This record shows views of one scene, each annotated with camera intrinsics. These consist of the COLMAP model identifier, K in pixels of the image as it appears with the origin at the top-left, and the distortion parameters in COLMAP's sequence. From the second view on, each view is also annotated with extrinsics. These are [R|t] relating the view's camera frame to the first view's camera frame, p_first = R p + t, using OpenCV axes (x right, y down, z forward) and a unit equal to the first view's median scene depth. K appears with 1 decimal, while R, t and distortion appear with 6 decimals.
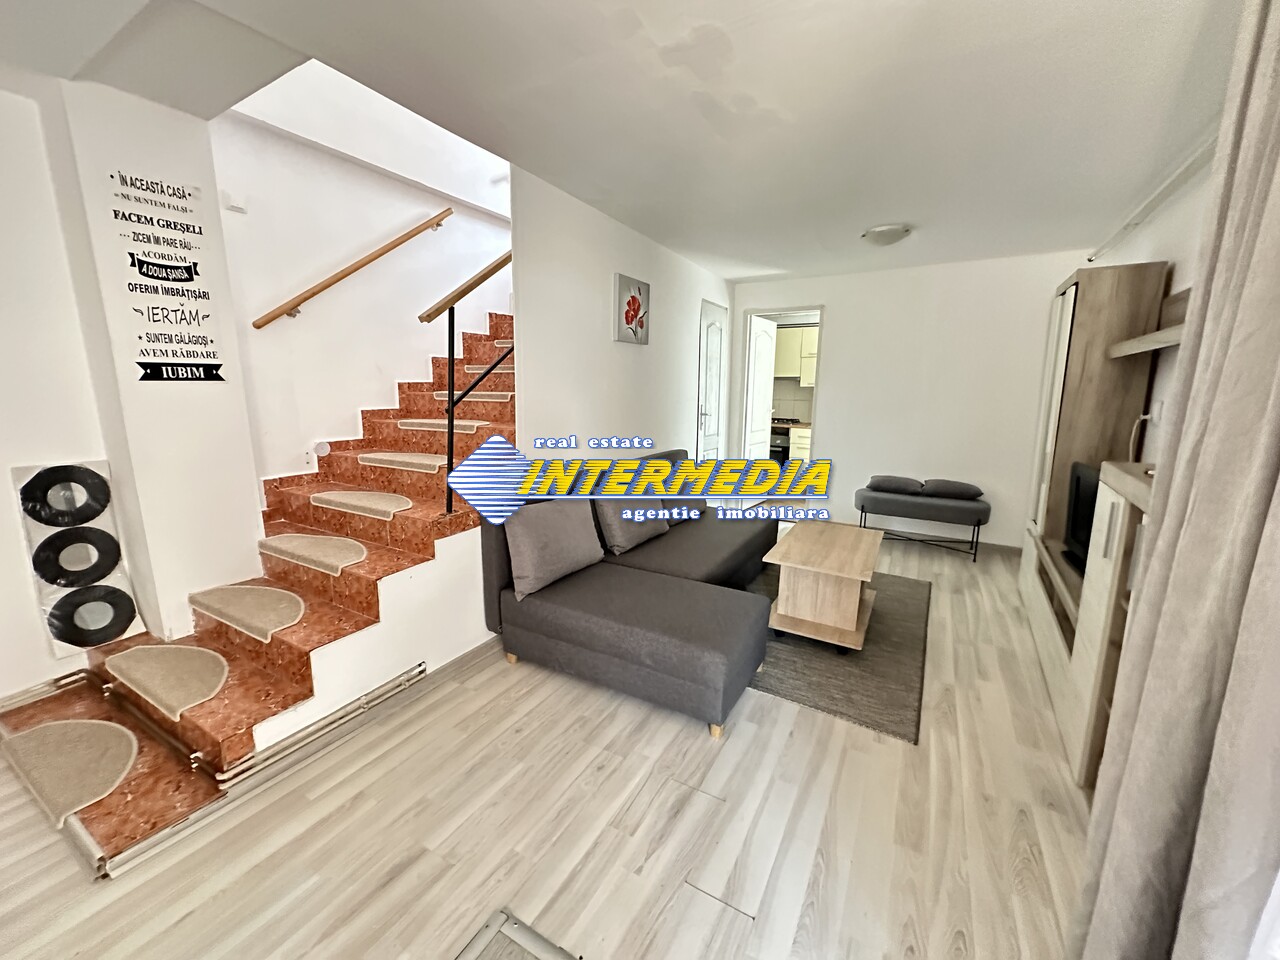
lens RADIAL K [[508.3, 0, 639.0], [0, 508.3, 479.3], [0, 0, 1]] dist [-0.000745, -0.000041]
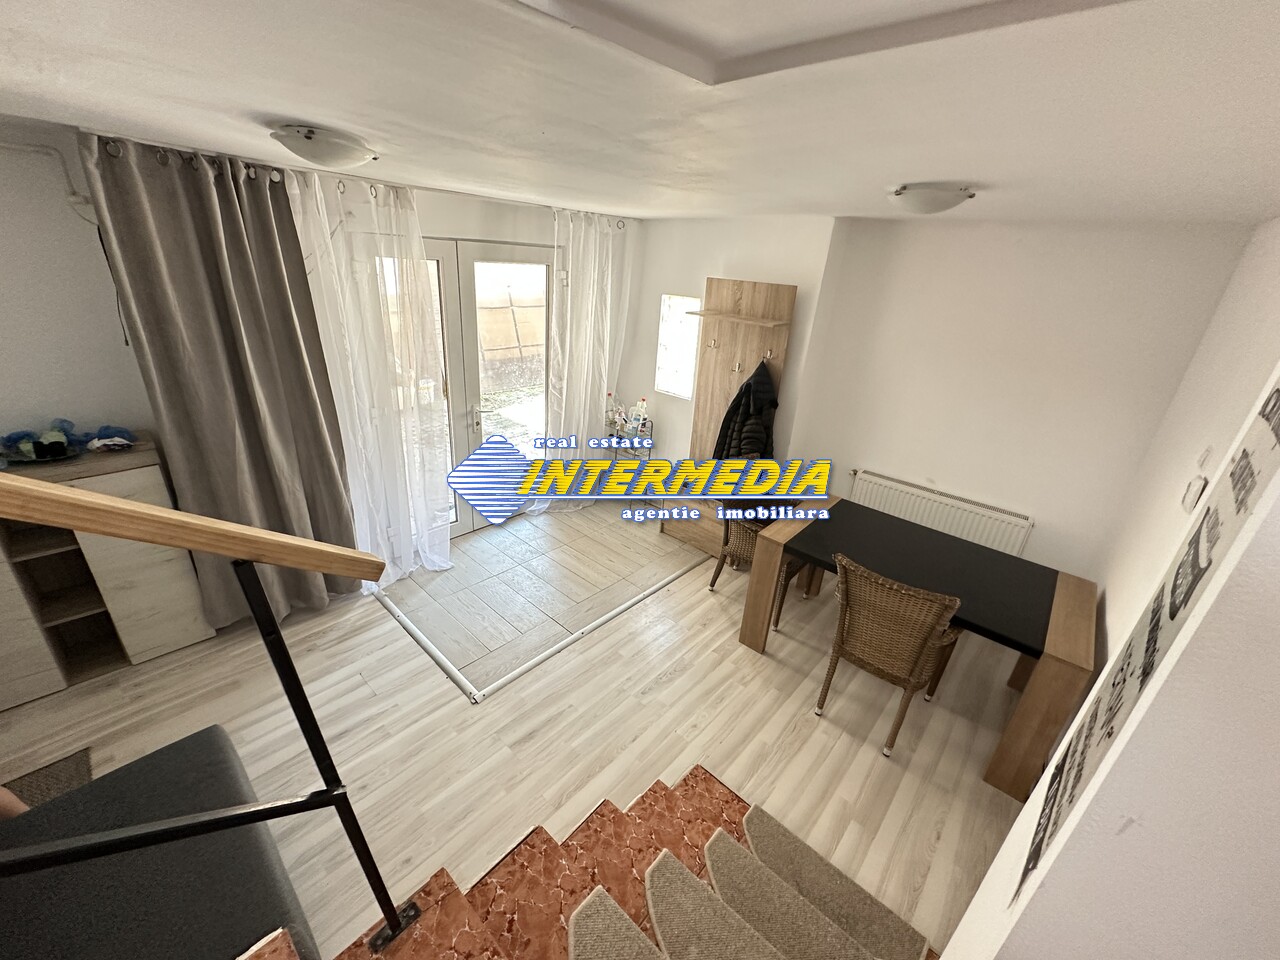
lens RADIAL K [[508.3, 0, 640.0], [0, 508.3, 479.8], [0, 0, 1]] dist [-0.000745, -0.000041]
pose [[-0.972140, -0.160903, 0.170450, -0.964687], [-0.043246, 0.837814, 0.544241, -0.820132], [-0.230375, 0.521707, -0.821431, 1.809246]]
